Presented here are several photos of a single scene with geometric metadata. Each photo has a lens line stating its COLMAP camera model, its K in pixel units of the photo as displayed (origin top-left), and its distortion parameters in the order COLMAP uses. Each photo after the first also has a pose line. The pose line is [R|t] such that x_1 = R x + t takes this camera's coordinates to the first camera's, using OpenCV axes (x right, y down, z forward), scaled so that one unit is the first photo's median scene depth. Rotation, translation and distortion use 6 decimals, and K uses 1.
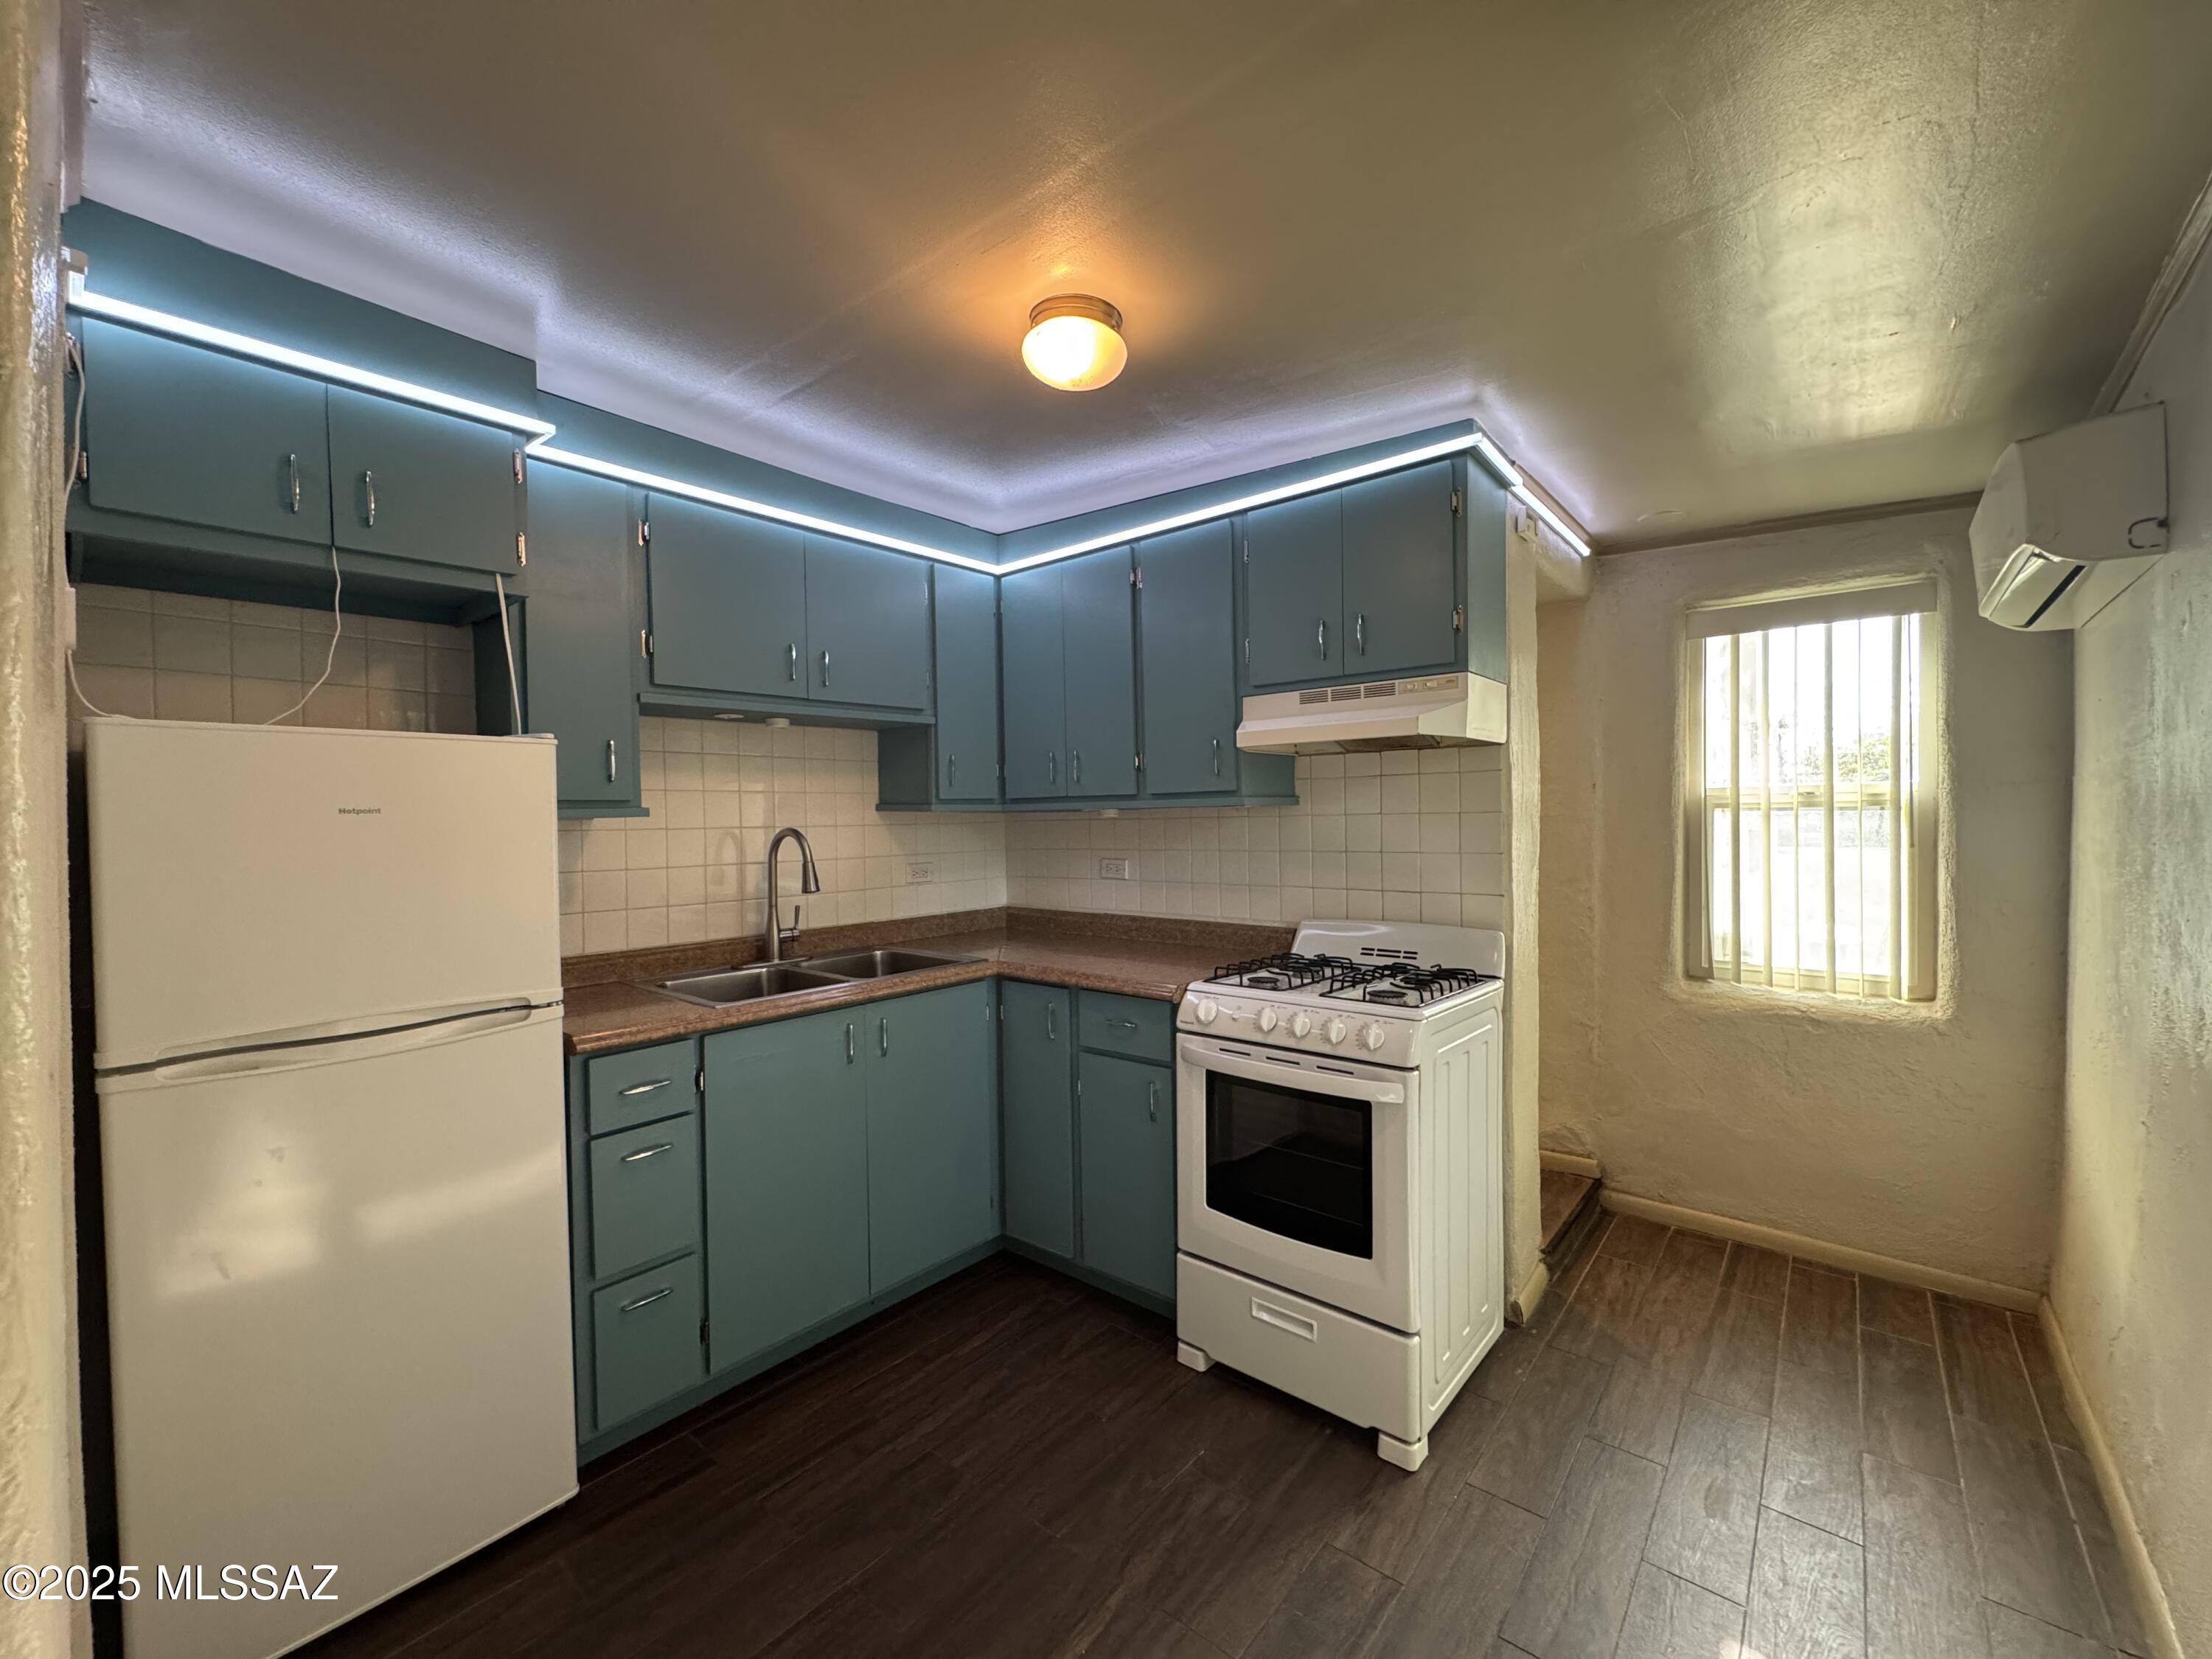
lens RADIAL K [[888.0, 0, 1096.1], [0, 888.0, 839.9], [0, 0, 1]] dist [-0.003879, -0.000362]
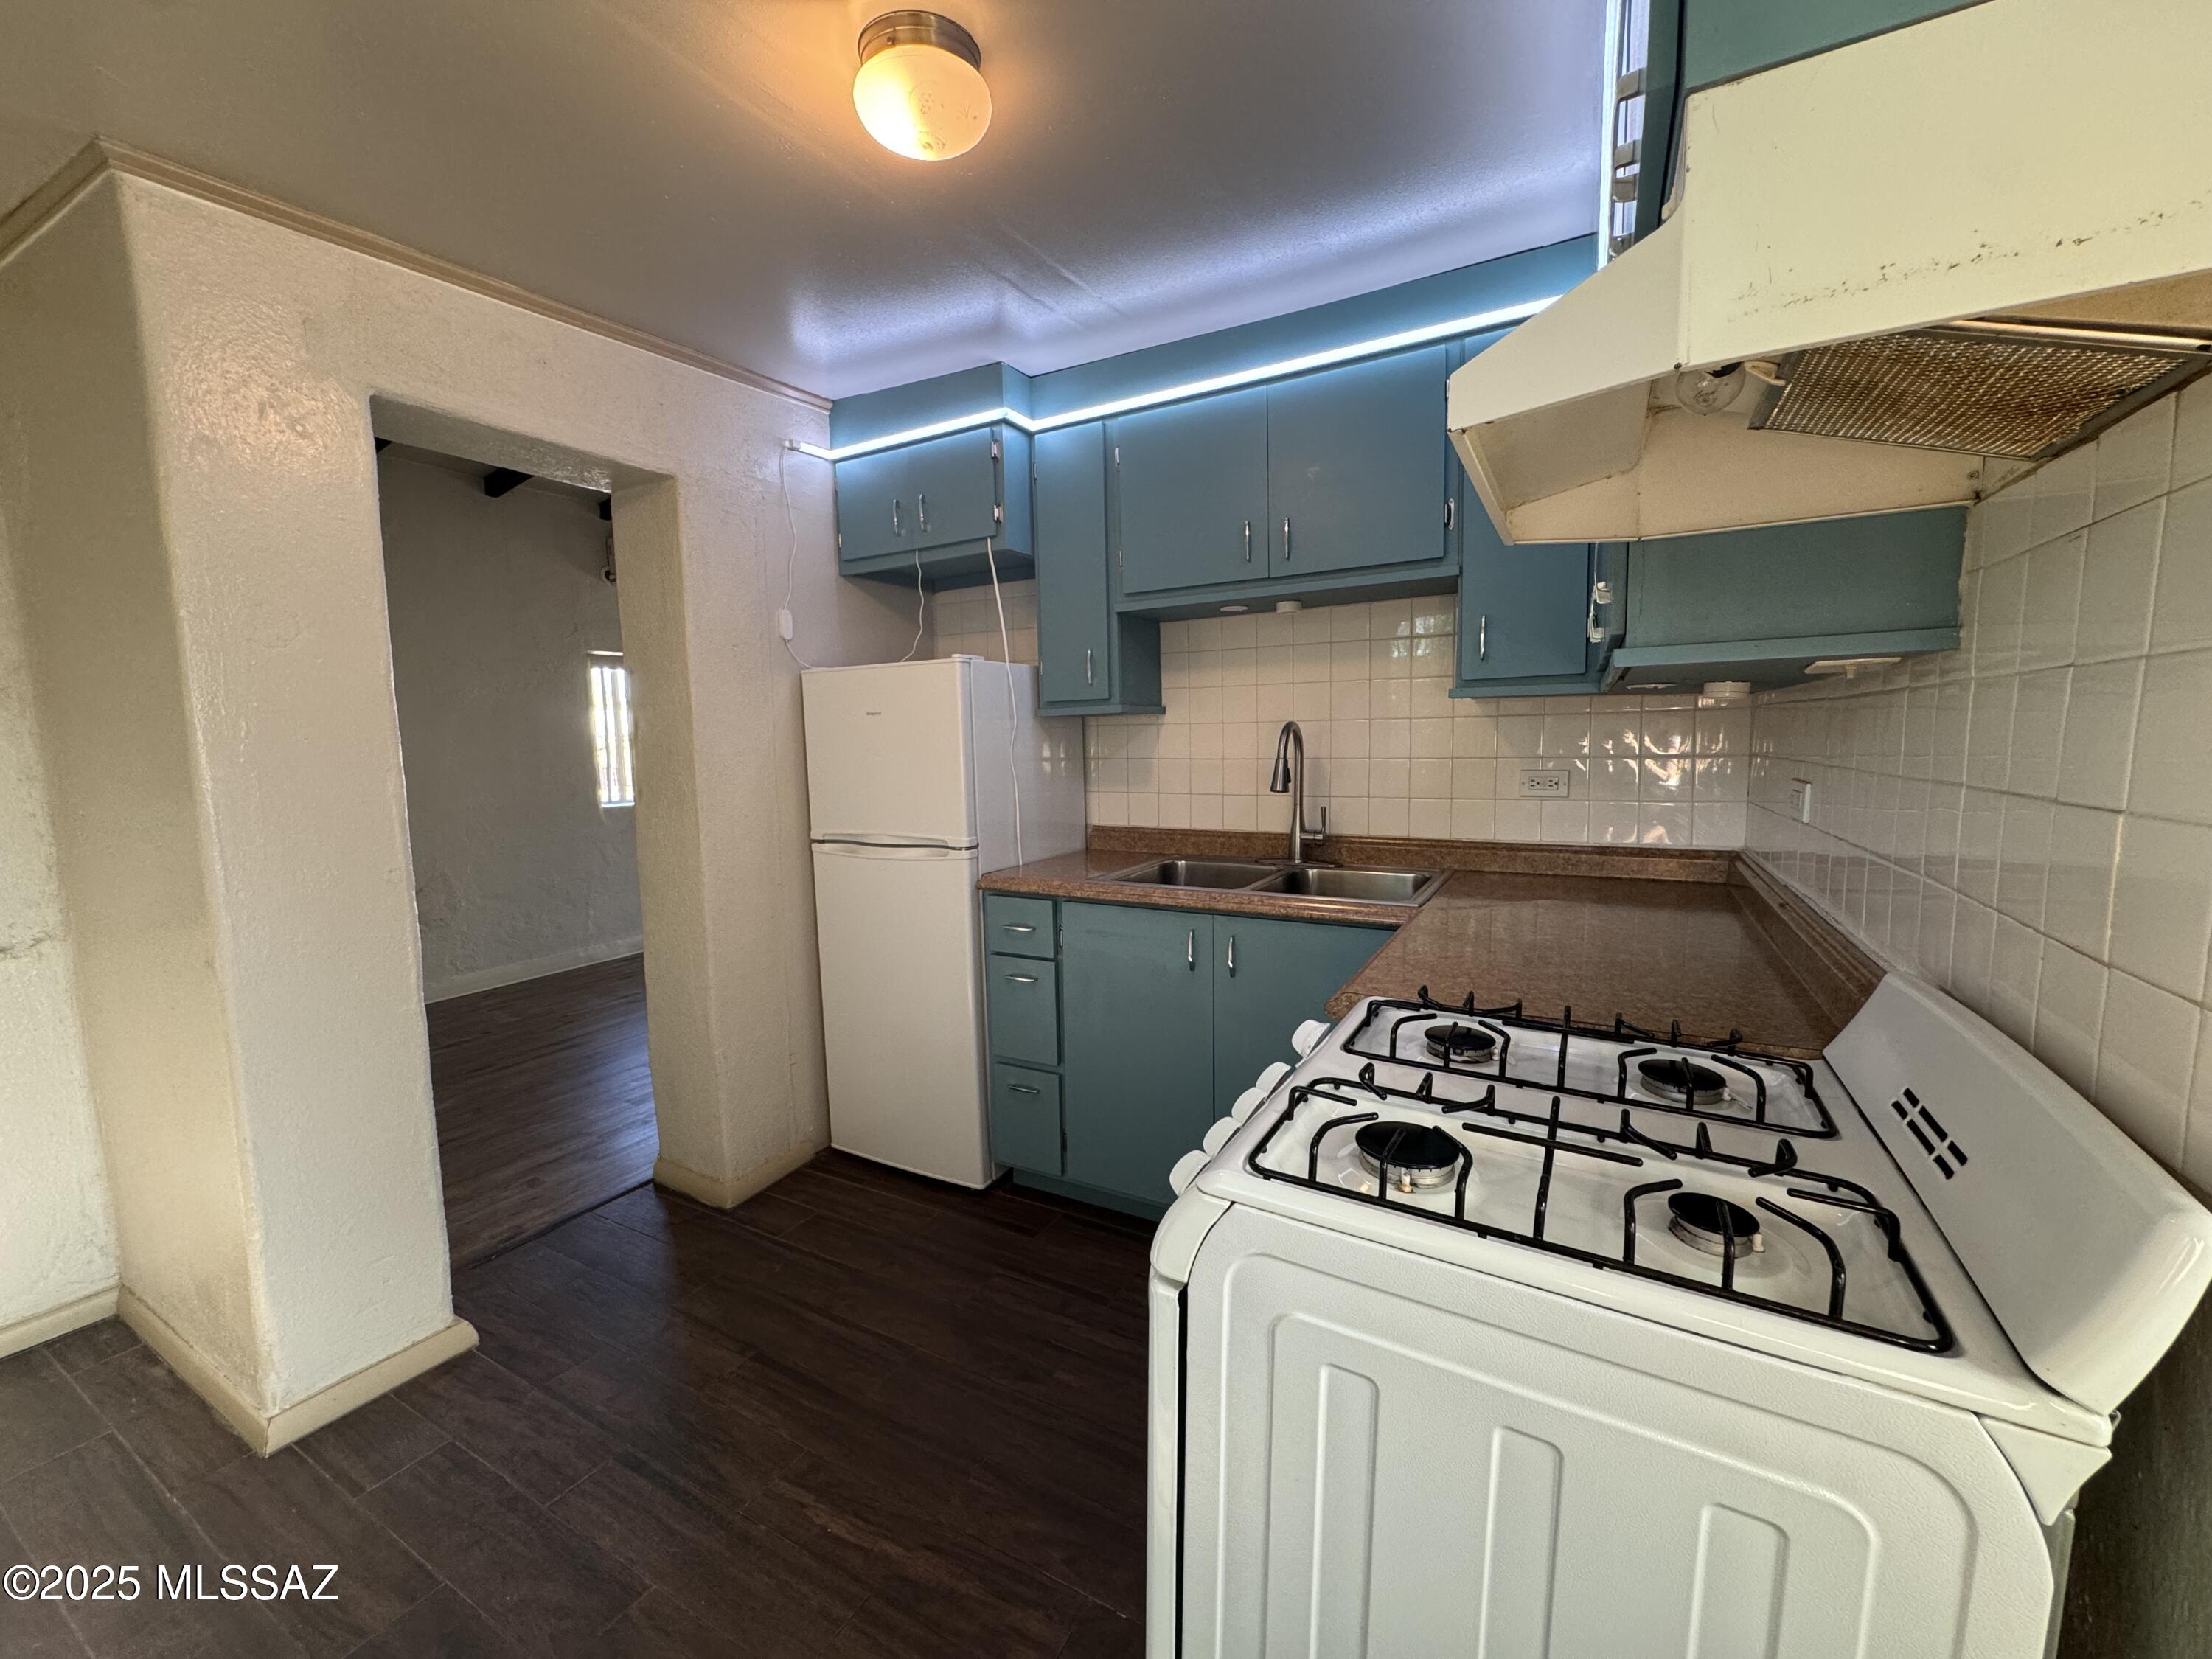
lens RADIAL K [[888.0, 0, 1101.0], [0, 888.0, 824.4], [0, 0, 1]] dist [-0.003879, -0.000362]
pose [[0.192513, 0.128835, -0.972800, 0.654999], [-0.006070, 0.991481, 0.130108, -0.032351], [0.981276, -0.019143, 0.191655, 0.771103]]
